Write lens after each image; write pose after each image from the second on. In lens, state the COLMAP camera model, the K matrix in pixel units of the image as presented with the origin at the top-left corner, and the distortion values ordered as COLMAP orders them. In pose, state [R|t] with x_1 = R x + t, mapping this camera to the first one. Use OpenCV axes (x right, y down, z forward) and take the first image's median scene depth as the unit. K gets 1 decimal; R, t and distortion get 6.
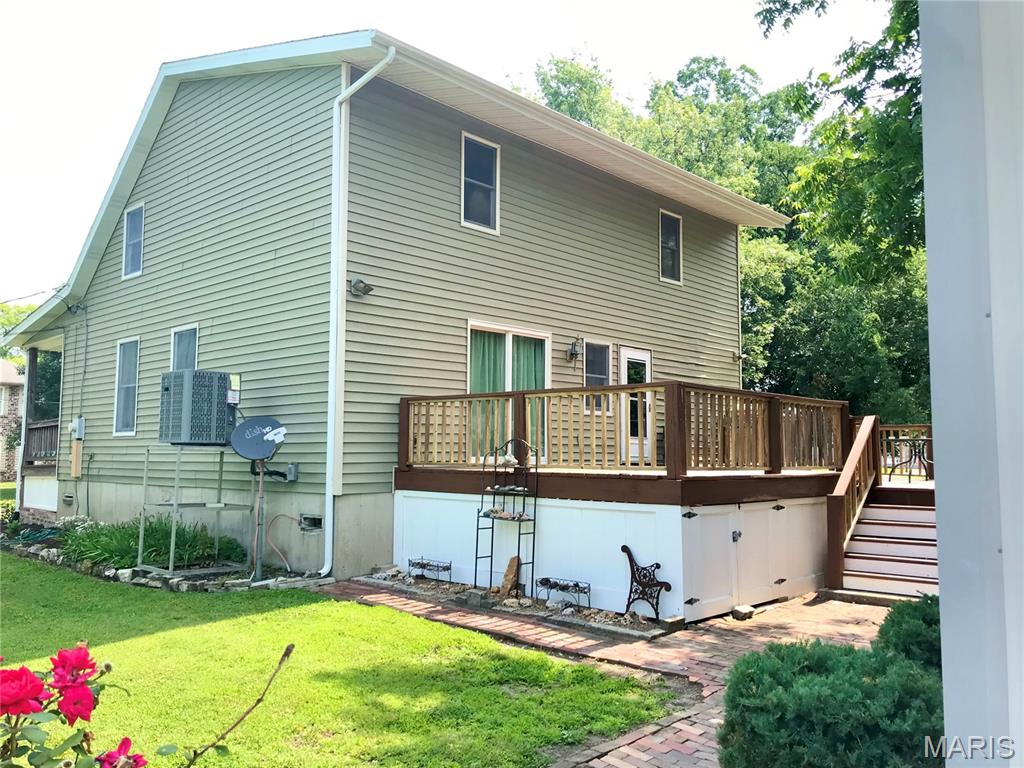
lens RADIAL K [[848.5, 0, 503.6], [0, 848.5, 381.3], [0, 0, 1]] dist [0.028277, -0.005842]
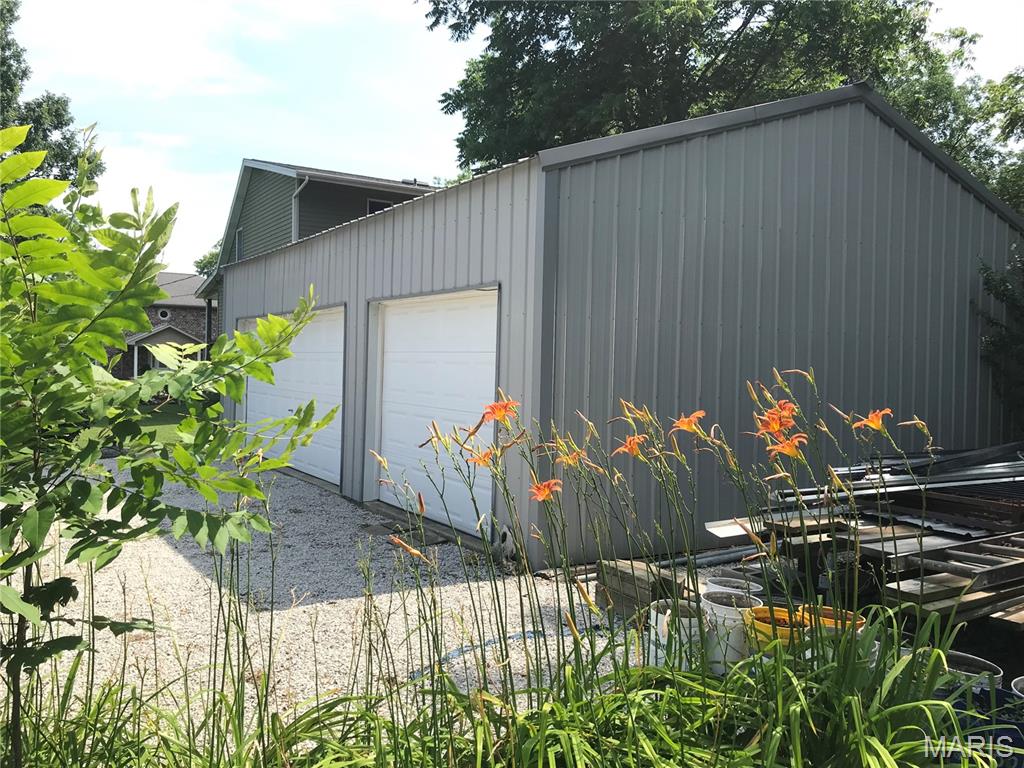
lens RADIAL K [[848.5, 0, 511.2], [0, 848.5, 385.6], [0, 0, 1]] dist [0.028277, -0.005842]
pose [[0.968324, 0.019099, -0.248967, 0.896833], [0.008362, 0.994031, 0.108778, -0.081491], [0.249558, -0.107415, 0.962384, -1.005430]]
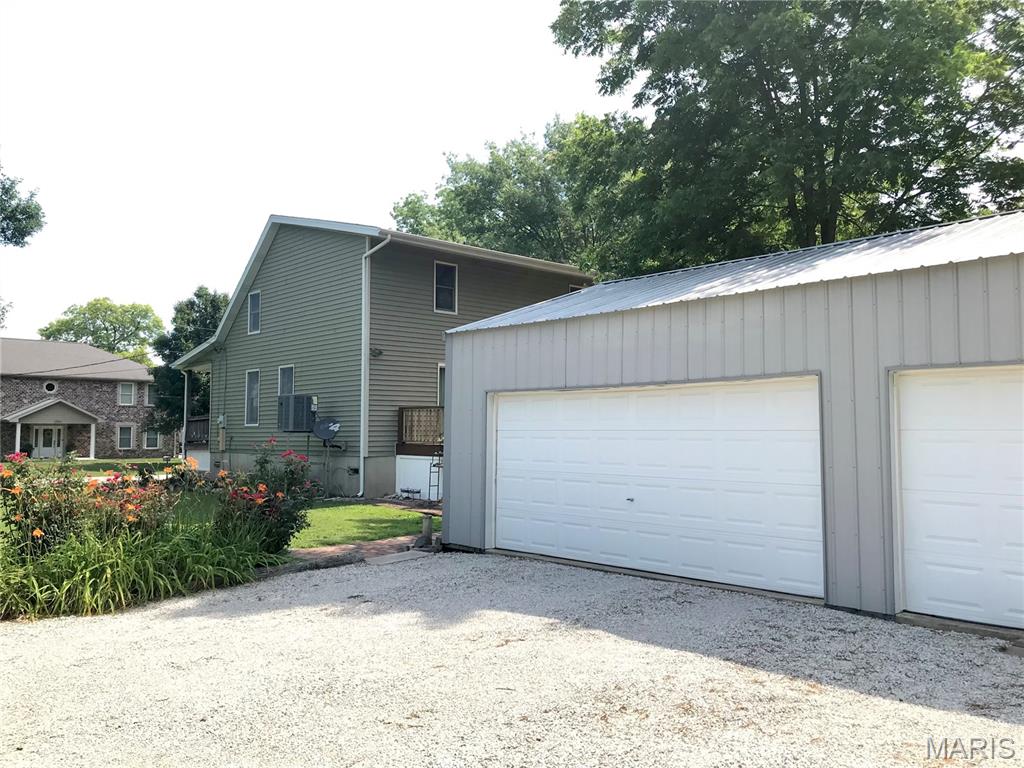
lens RADIAL K [[848.5, 0, 519.0], [0, 848.5, 382.4], [0, 0, 1]] dist [0.028277, -0.005842]
pose [[0.997822, -0.007925, -0.065482, 0.285603], [0.009536, 0.999658, 0.024334, -0.083701], [0.065267, -0.024906, 0.997557, -0.931439]]
